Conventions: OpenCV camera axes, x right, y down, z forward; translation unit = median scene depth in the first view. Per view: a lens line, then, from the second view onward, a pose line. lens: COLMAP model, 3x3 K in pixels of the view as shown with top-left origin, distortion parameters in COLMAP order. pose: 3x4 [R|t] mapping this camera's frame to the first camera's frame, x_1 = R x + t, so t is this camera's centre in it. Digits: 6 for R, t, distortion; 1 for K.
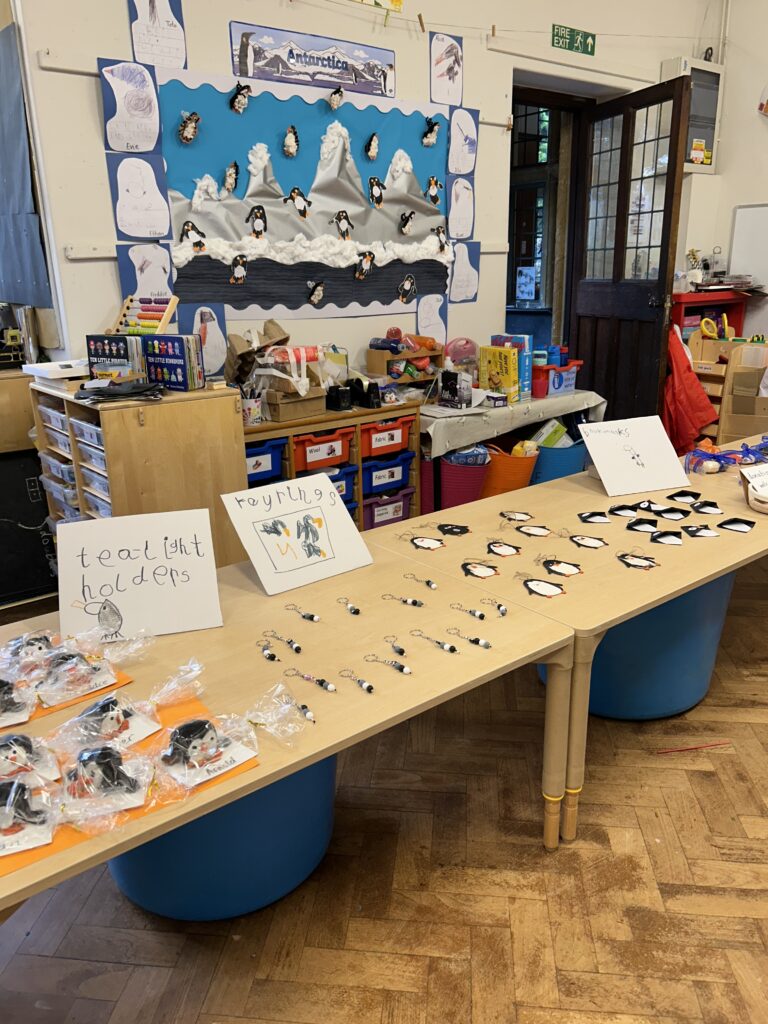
lens RADIAL K [[747.5, 0, 378.2], [0, 747.5, 516.8], [0, 0, 1]] dist [0.061437, -0.088316]
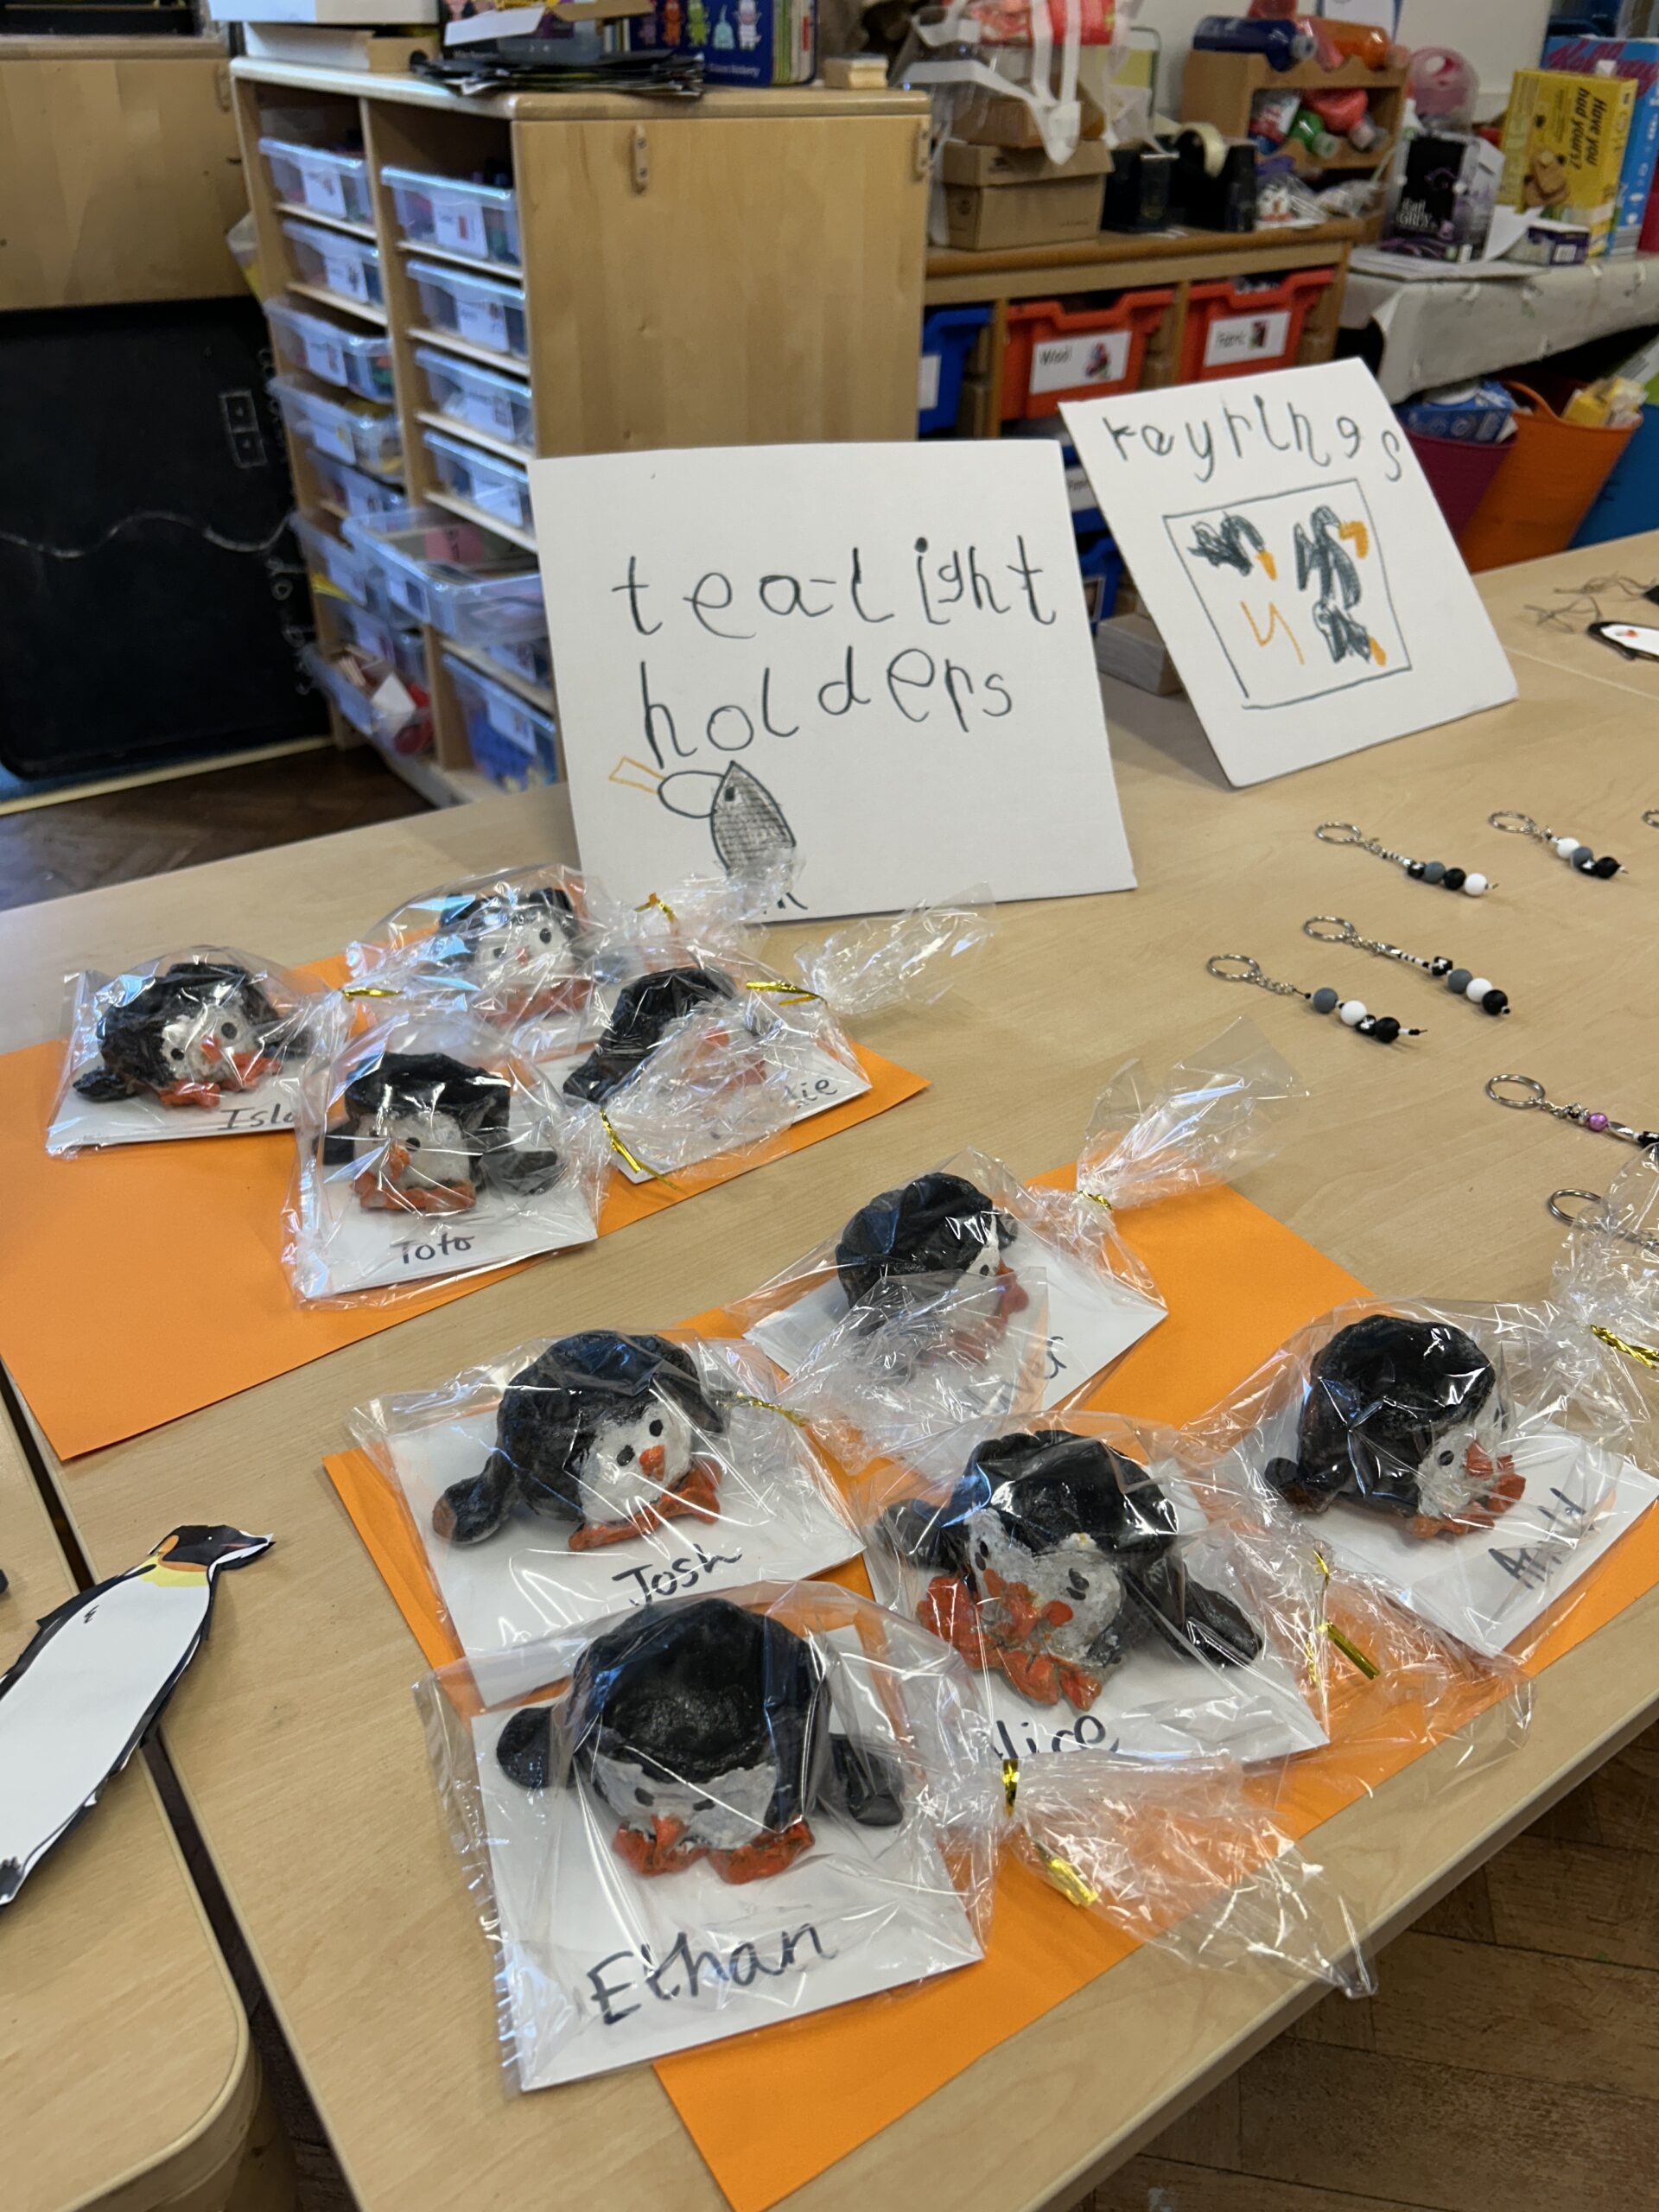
lens RADIAL K [[1615.7, 0, 829.5], [0, 1615.7, 1106.0], [0, 0, 1]] dist [0.025971, -0.036955]
pose [[0.997577, 0.067526, -0.016727, -0.190273], [-0.059827, 0.955442, 0.289051, 0.035649], [0.035500, -0.287350, 0.957168, 0.254083]]
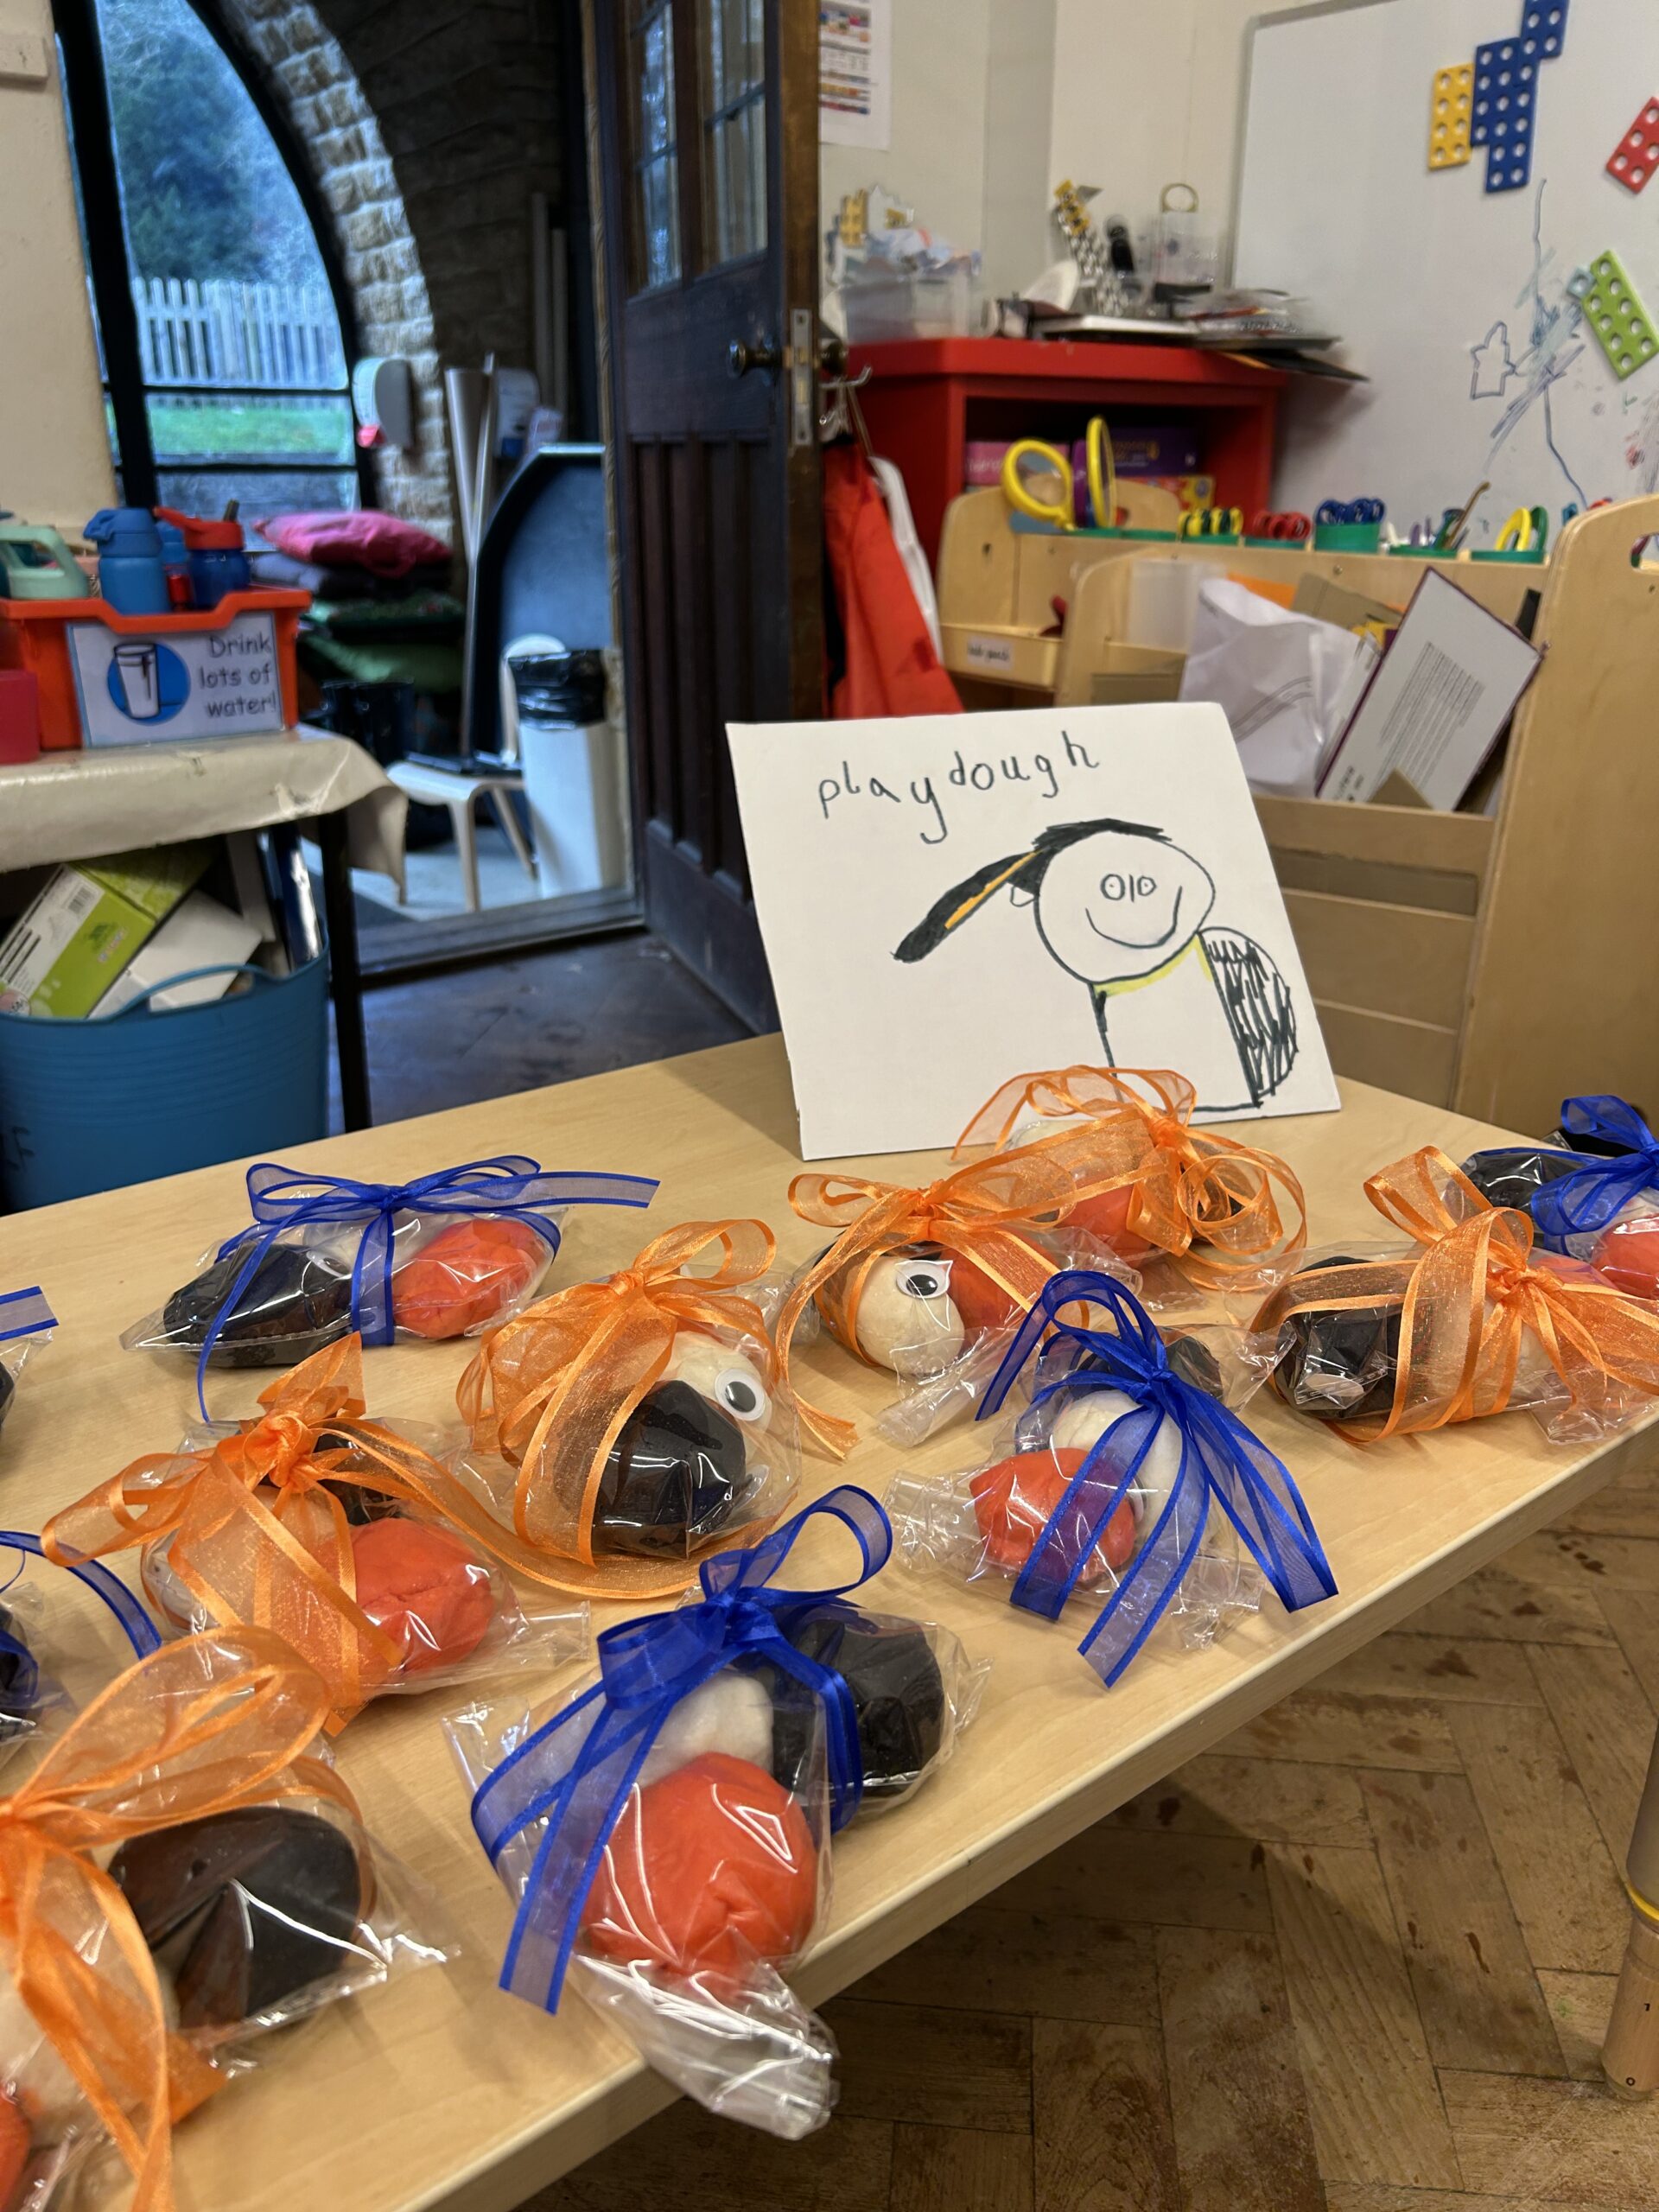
lens RADIAL K [[1615.7, 0, 829.5], [0, 1615.7, 1106.0], [0, 0, 1]] dist [0.025971, -0.036955]
pose [[0.999666, 0.025167, 0.005840, 0.663086], [-0.025469, 0.997920, 0.059225, -0.149627], [-0.004337, -0.059354, 0.998228, 0.855547]]
